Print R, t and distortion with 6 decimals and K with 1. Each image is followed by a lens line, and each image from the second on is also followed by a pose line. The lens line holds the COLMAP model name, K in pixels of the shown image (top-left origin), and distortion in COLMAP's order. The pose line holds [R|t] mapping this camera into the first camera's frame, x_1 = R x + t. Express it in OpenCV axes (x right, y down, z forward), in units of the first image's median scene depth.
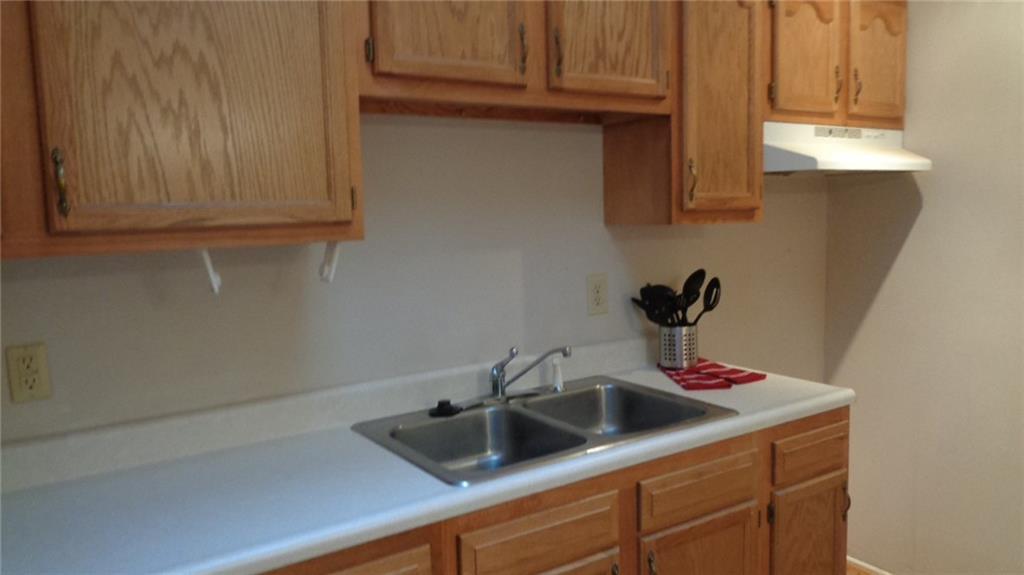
lens RADIAL K [[771.8, 0, 512.0], [0, 771.8, 287.5], [0, 0, 1]] dist [0.001416, -0.004862]
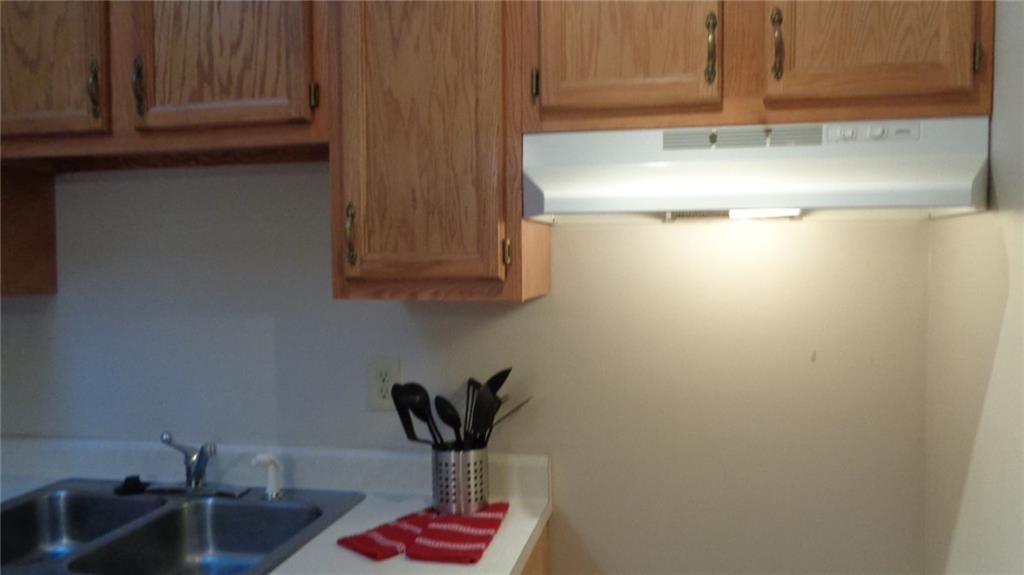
lens RADIAL K [[759.8, 0, 527.7], [0, 759.8, 284.5], [0, 0, 1]] dist [-0.012857, -0.000921]
pose [[0.696355, 0.047473, -0.716125, 0.861248], [-0.080210, 0.996707, -0.011923, -0.105892], [0.713201, 0.065743, 0.697870, 0.683567]]
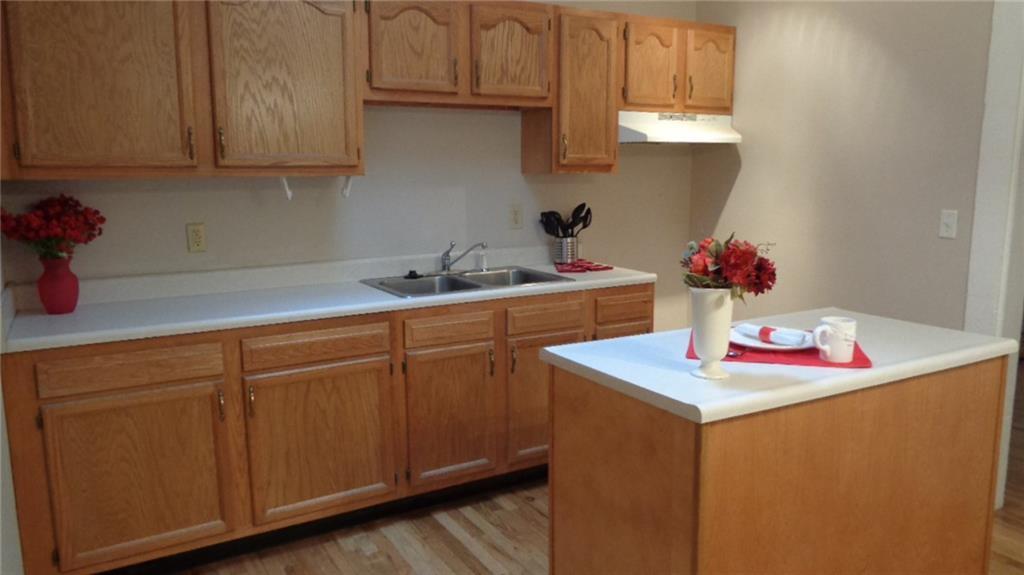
lens RADIAL K [[772.9, 0, 506.3], [0, 772.9, 282.2], [0, 0, 1]] dist [0.008546, -0.001615]
pose [[0.997354, 0.032338, -0.065112, 0.237420], [-0.029188, 0.998384, 0.048768, 0.080198], [0.066584, -0.046738, 0.996686, -0.731915]]
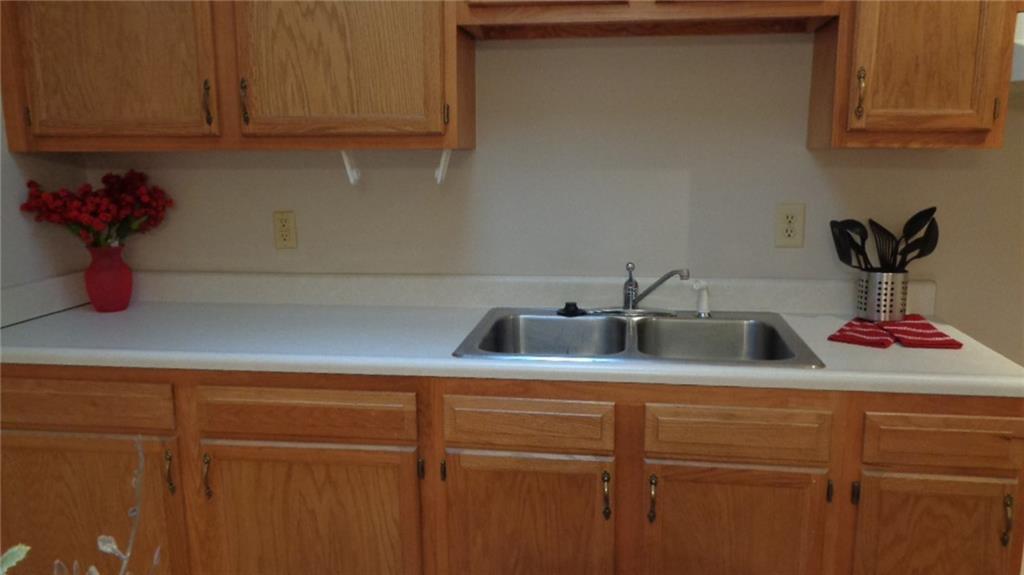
lens RADIAL K [[771.8, 0, 512.0], [0, 771.8, 287.5], [0, 0, 1]] dist [0.001416, -0.004862]
pose [[0.741405, 0.143604, -0.655513, 0.558960], [-0.085379, 0.989082, 0.120112, 0.000285], [0.665605, -0.033085, 0.745571, 0.124352]]
